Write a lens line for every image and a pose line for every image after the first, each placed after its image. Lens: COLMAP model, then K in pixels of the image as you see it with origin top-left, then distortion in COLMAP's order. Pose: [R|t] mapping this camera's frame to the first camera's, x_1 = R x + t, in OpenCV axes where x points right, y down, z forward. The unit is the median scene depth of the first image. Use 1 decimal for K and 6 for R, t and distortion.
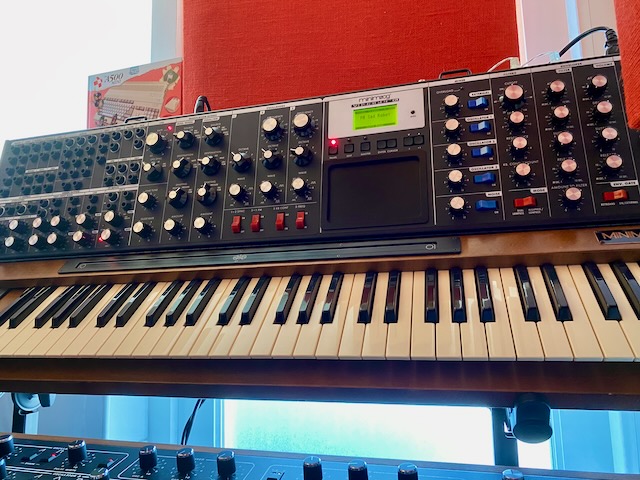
lens RADIAL K [[477.1, 0, 323.1], [0, 477.1, 239.3], [0, 0, 1]] dist [0.003293, -0.016746]
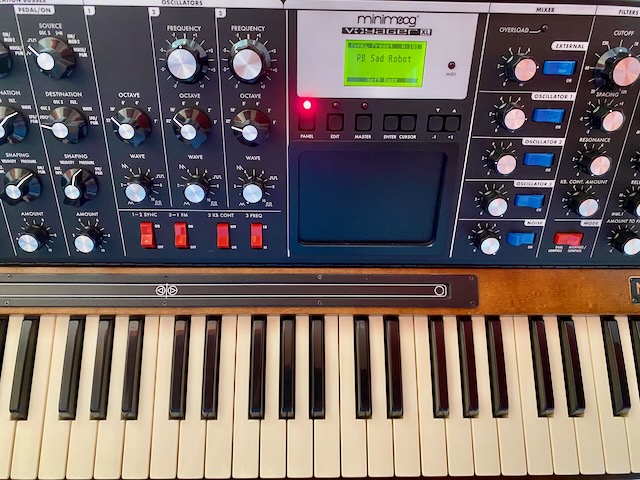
lens RADIAL K [[477.1, 0, 328.9], [0, 477.1, 248.1], [0, 0, 1]] dist [0.003293, -0.016746]
pose [[0.957670, -0.113961, 0.264350, -0.122728], [-0.099061, 0.731755, 0.674330, -0.468010], [-0.270287, -0.671973, 0.689491, 0.499850]]
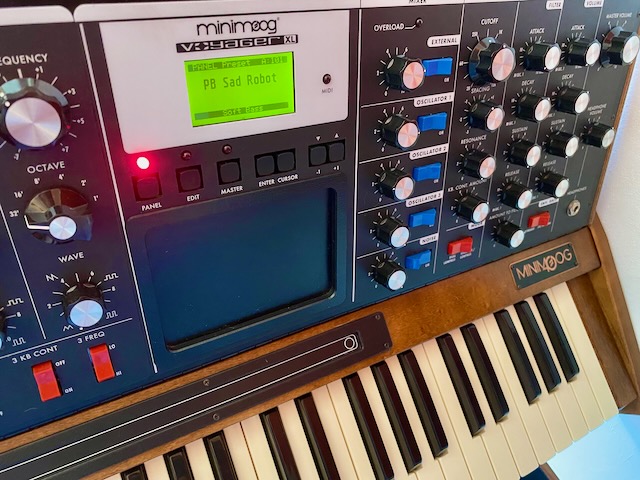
lens RADIAL K [[477.1, 0, 315.4], [0, 477.1, 240.7], [0, 0, 1]] dist [0.003293, -0.016746]
pose [[0.719046, -0.339755, 0.606250, -0.128038], [-0.182208, 0.749668, 0.636237, -0.423700], [-0.670651, -0.567947, 0.477140, 0.710402]]
